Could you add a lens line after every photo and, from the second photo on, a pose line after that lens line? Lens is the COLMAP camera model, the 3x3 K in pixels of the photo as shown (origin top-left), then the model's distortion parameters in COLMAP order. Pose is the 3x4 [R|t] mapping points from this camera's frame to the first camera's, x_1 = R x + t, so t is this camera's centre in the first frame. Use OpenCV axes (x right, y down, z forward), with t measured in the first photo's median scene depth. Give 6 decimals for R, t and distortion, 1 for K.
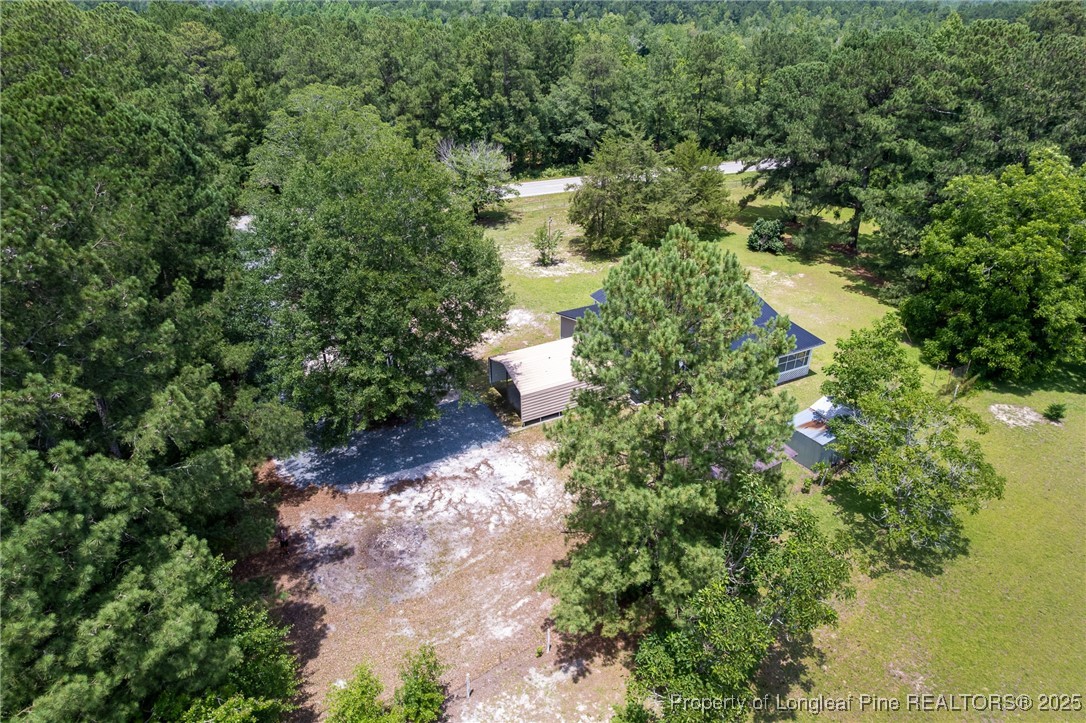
lens RADIAL K [[709.2, 0, 543.0], [0, 709.2, 361.5], [0, 0, 1]] dist [-0.069139, 0.062276]
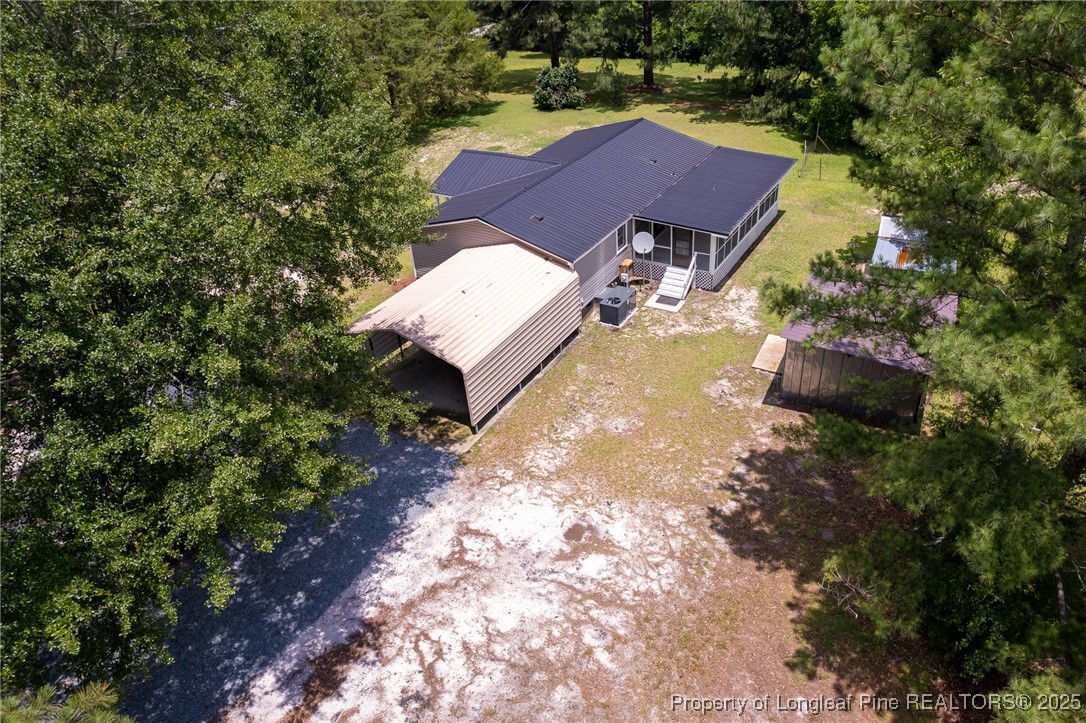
lens RADIAL K [[732.8, 0, 545.5], [0, 732.8, 377.8], [0, 0, 1]] dist [-0.078251, 0.075397]
pose [[0.827543, -0.342676, 0.444687, -0.220700], [0.316760, 0.938978, 0.134100, 0.001043], [-0.463504, 0.029885, 0.885591, 0.560339]]
